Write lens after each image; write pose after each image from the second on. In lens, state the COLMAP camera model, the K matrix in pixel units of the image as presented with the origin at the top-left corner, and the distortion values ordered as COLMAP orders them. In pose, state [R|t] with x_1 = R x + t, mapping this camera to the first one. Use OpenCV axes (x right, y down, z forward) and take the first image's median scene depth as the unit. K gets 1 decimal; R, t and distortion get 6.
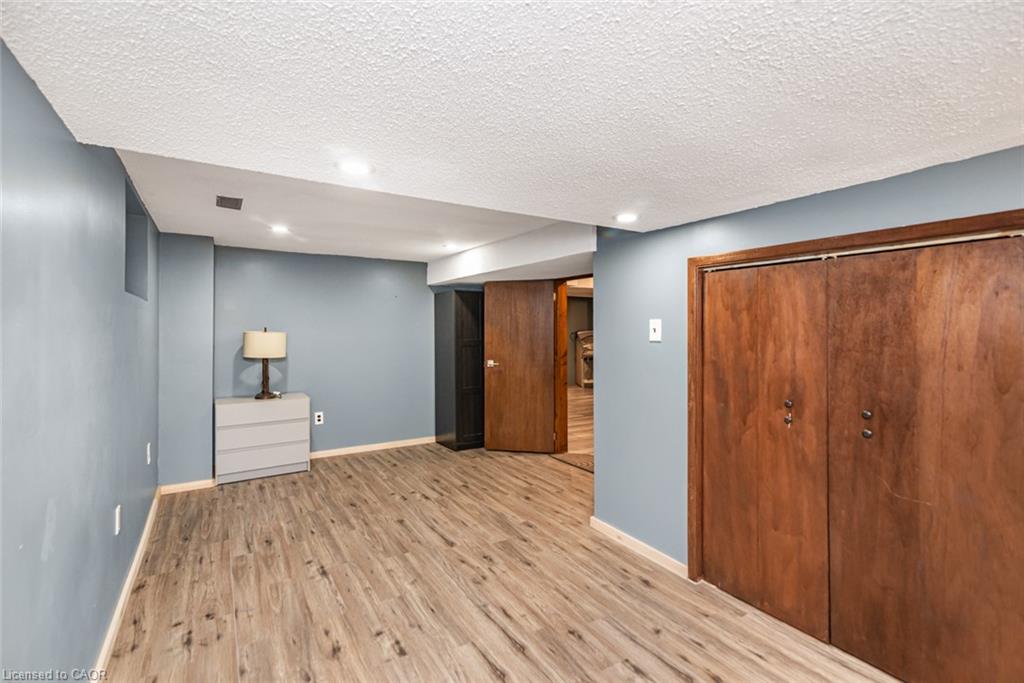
lens RADIAL K [[465.4, 0, 503.5], [0, 465.4, 336.2], [0, 0, 1]] dist [0.015444, -0.000896]
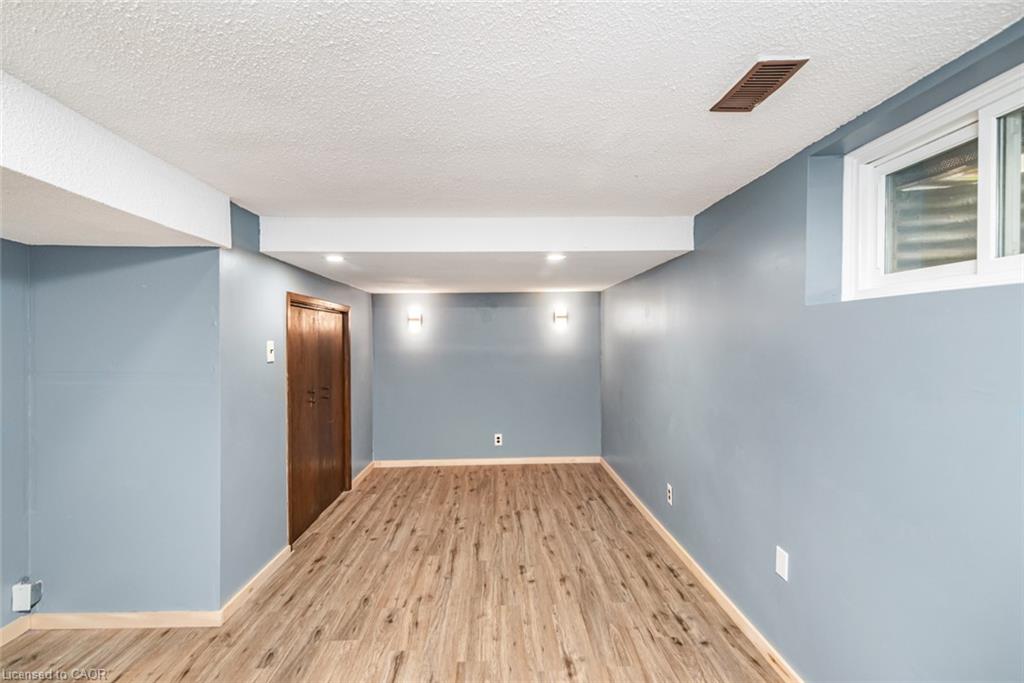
lens RADIAL K [[465.4, 0, 503.5], [0, 465.4, 336.2], [0, 0, 1]] dist [0.015444, -0.000896]
pose [[-0.862551, 0.004210, 0.505952, -0.769216], [0.010332, 0.999903, 0.009295, -0.059071], [-0.505864, 0.013245, -0.862511, 1.924439]]
